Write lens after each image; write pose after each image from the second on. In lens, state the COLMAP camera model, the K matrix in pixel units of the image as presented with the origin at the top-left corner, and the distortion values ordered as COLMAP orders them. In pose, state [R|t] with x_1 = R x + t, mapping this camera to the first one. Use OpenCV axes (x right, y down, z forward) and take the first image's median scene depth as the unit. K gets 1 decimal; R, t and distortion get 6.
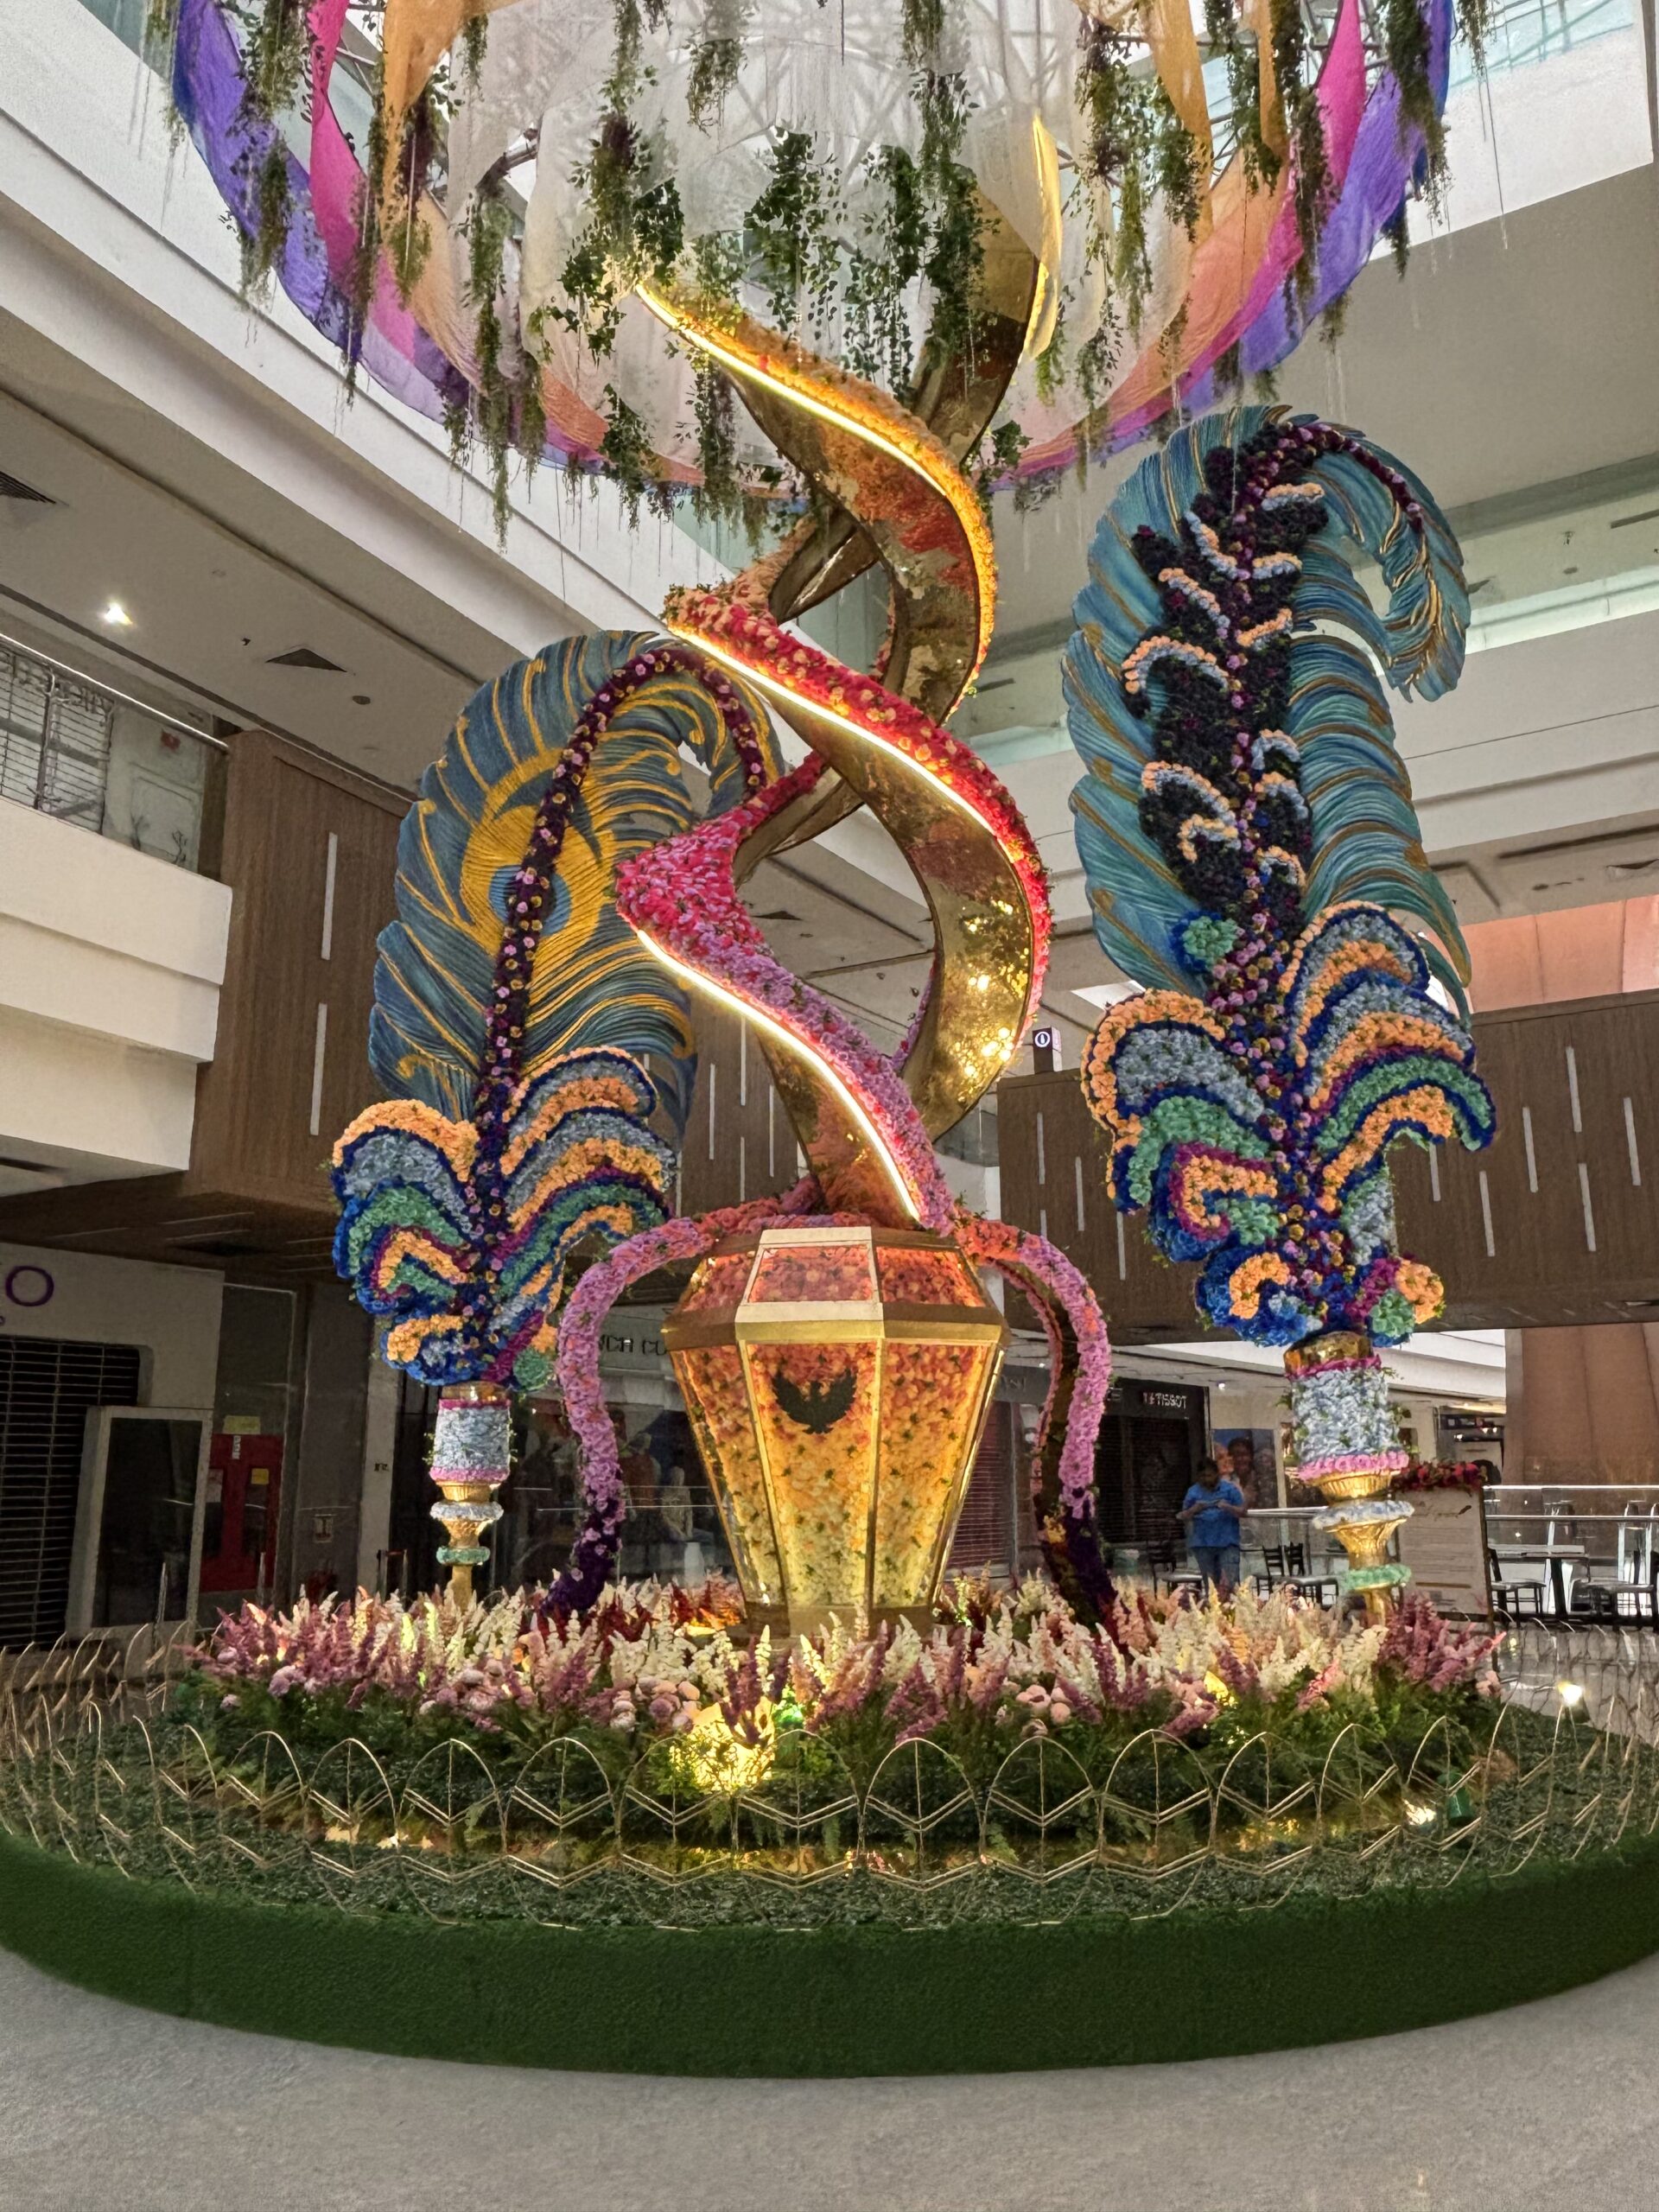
lens RADIAL K [[1610.4, 0, 850.1], [0, 1610.4, 1101.7], [0, 0, 1]] dist [0.022989, 0.000525]
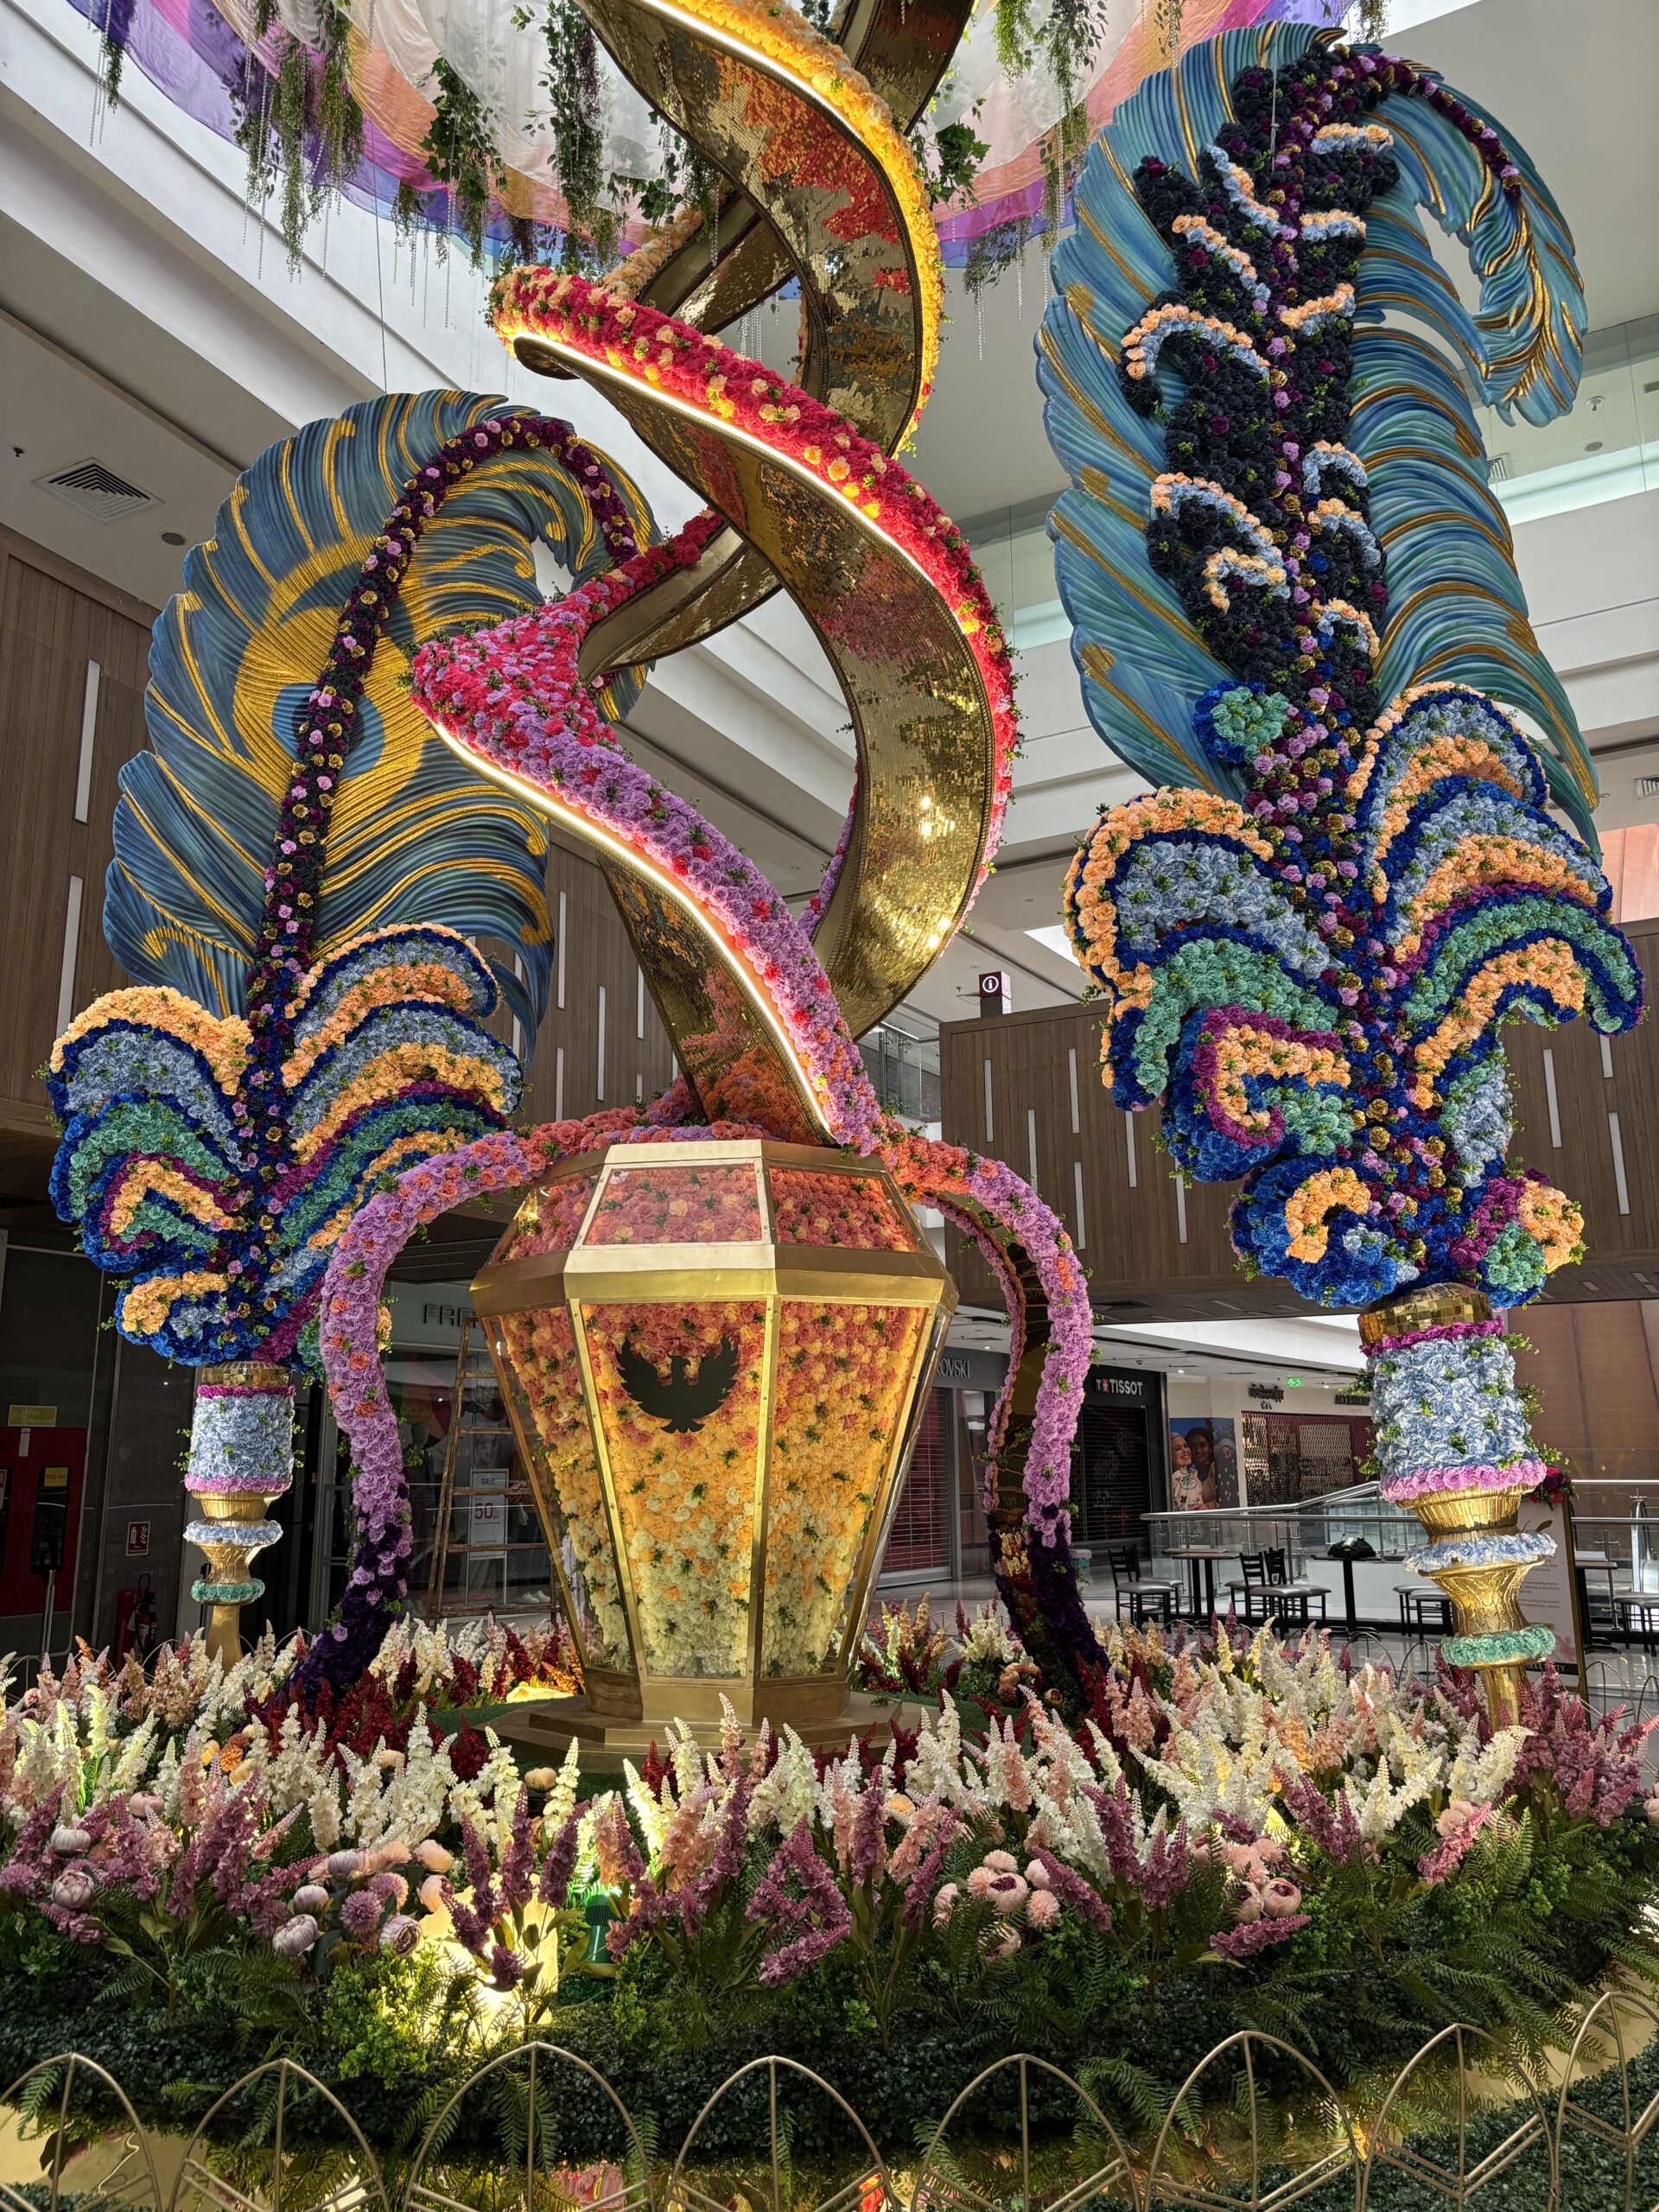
lens RADIAL K [[1644.6, 0, 829.5], [0, 1644.6, 1106.0], [0, 0, 1]] dist [0.003430, 0.008156]
pose [[0.999694, 0.003866, 0.024436, 0.024099], [-0.004204, 0.999896, 0.013800, 0.050876], [-0.024380, -0.013899, 0.999606, 0.269770]]
